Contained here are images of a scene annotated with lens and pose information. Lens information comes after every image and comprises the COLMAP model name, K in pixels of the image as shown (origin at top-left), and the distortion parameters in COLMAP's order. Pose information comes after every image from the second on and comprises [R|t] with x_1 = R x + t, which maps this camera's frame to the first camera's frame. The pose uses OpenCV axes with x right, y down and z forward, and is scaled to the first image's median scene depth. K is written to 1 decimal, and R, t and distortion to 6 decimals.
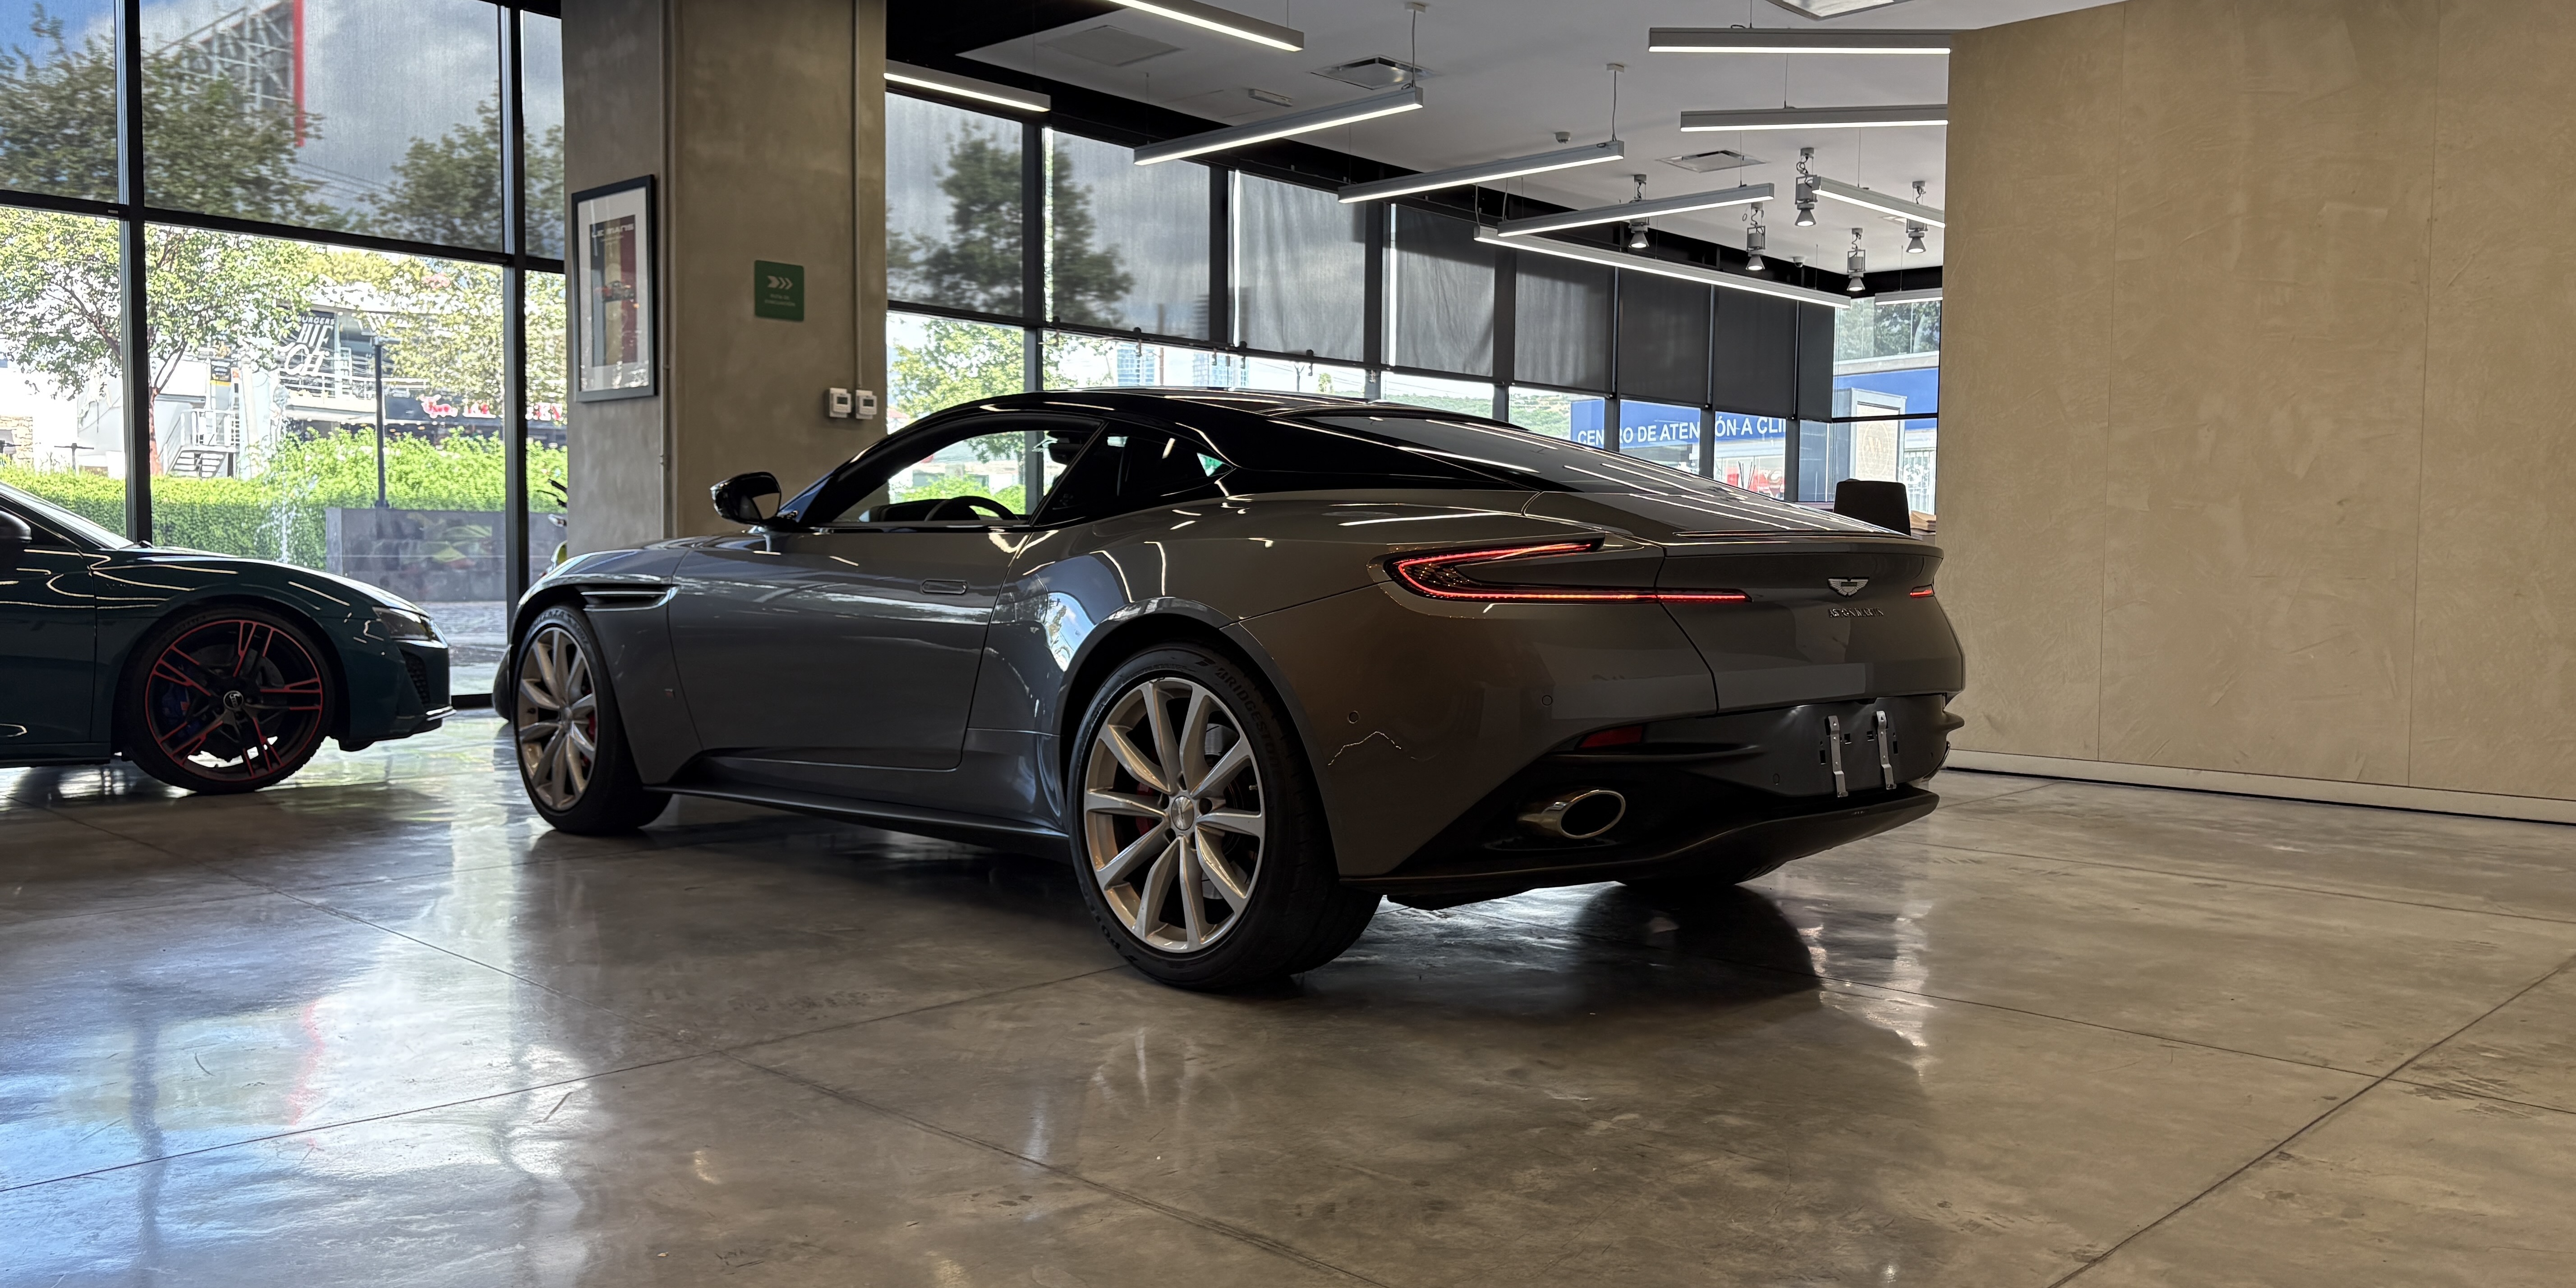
lens RADIAL K [[1944.8, 0, 1267.7], [0, 1944.8, 665.0], [0, 0, 1]] dist [0.049120, -0.053644]
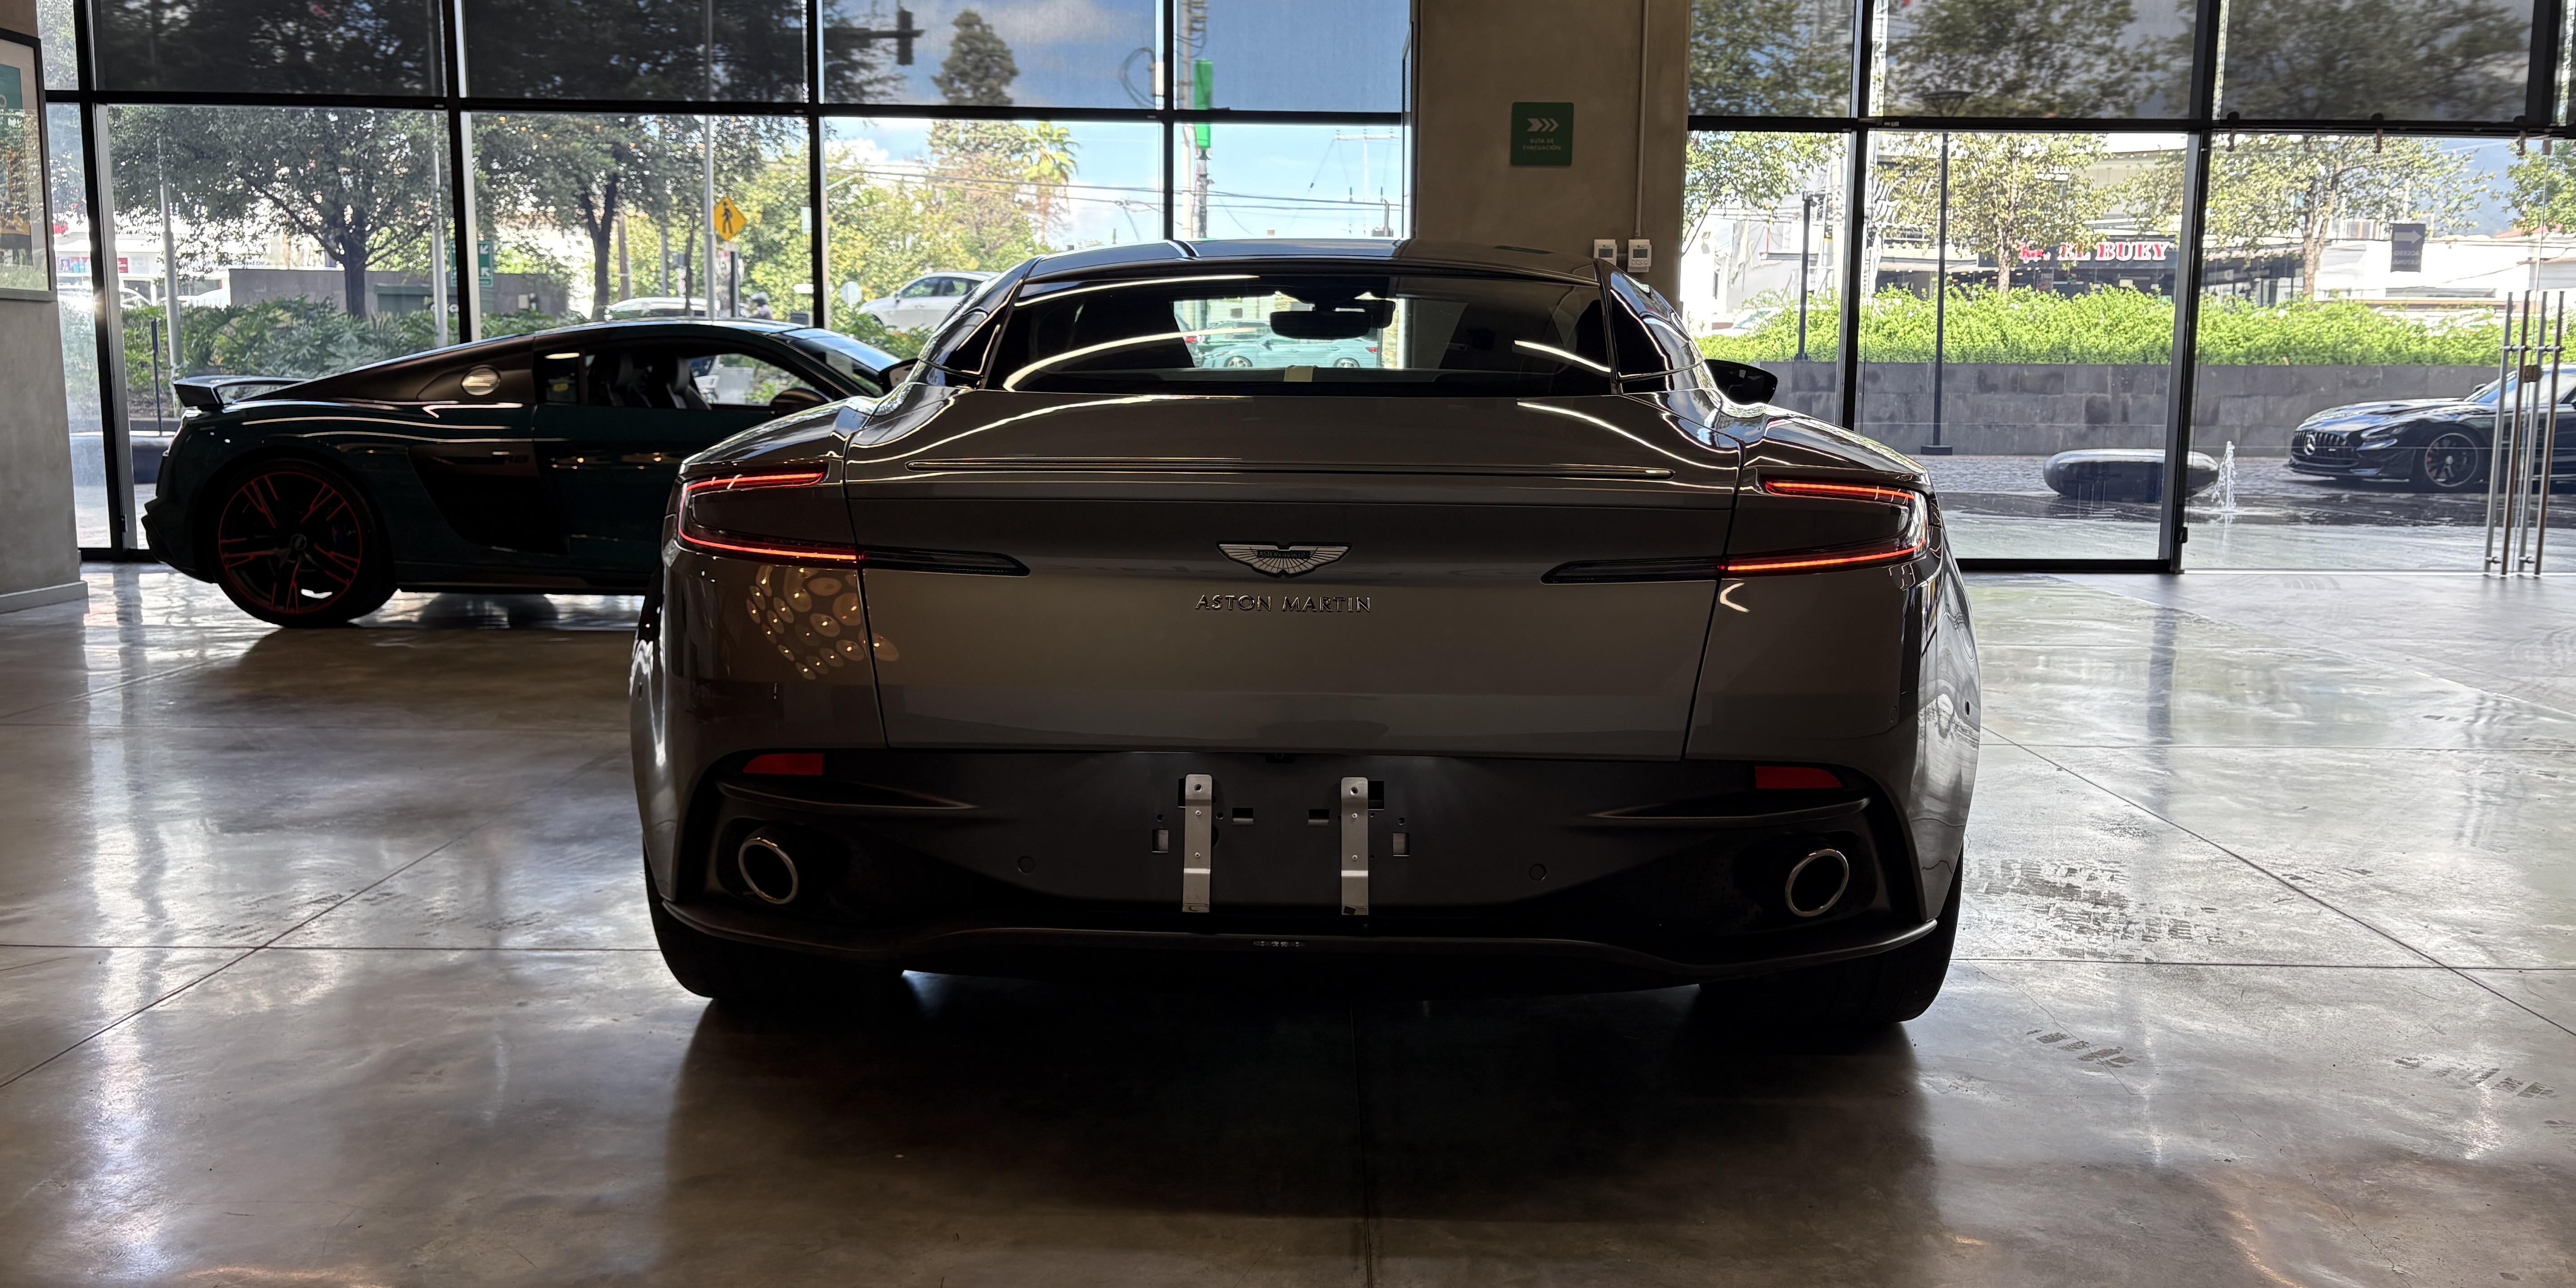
lens RADIAL K [[1944.8, 0, 1284.9], [0, 1944.8, 649.8], [0, 0, 1]] dist [0.049120, -0.053644]
pose [[0.695647, 0.096649, -0.711853, 0.333865], [-0.045783, 0.994859, 0.090332, -0.030612], [0.716924, -0.030248, 0.696495, 0.280803]]
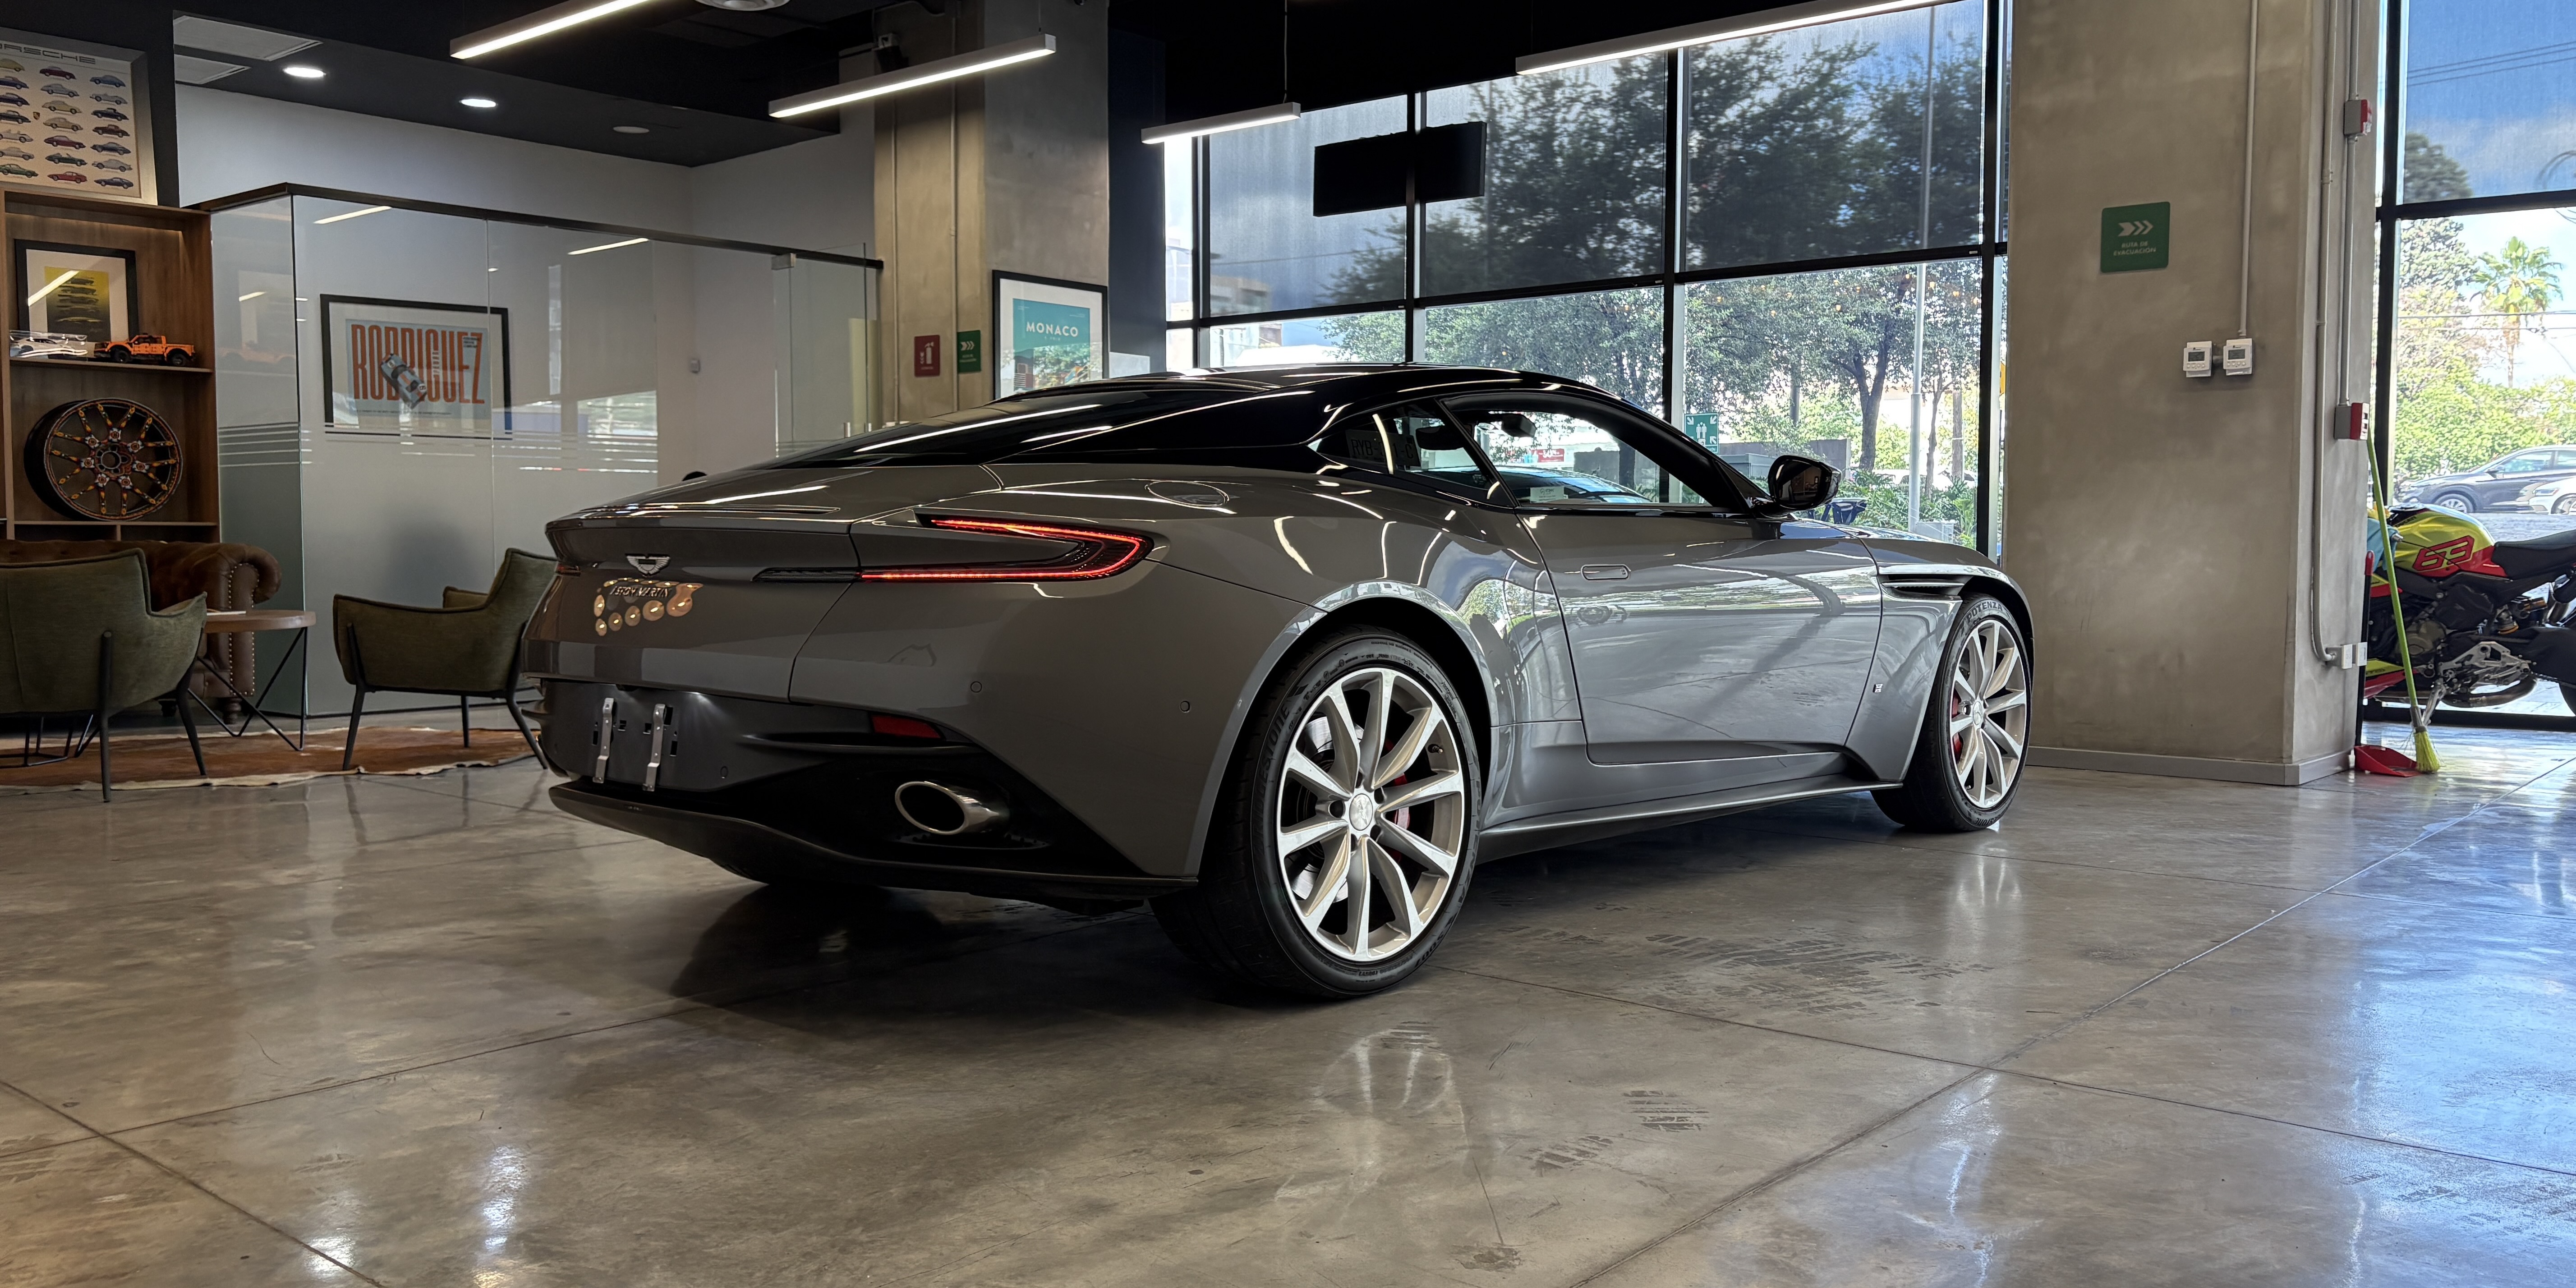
lens RADIAL K [[1944.8, 0, 1298.5], [0, 1944.8, 636.2], [0, 0, 1]] dist [0.049120, -0.053644]
pose [[0.074720, 0.042429, -0.996302, 0.587442], [-0.060084, 0.997471, 0.037972, -0.028270], [0.995393, 0.057024, 0.077080, 0.582108]]
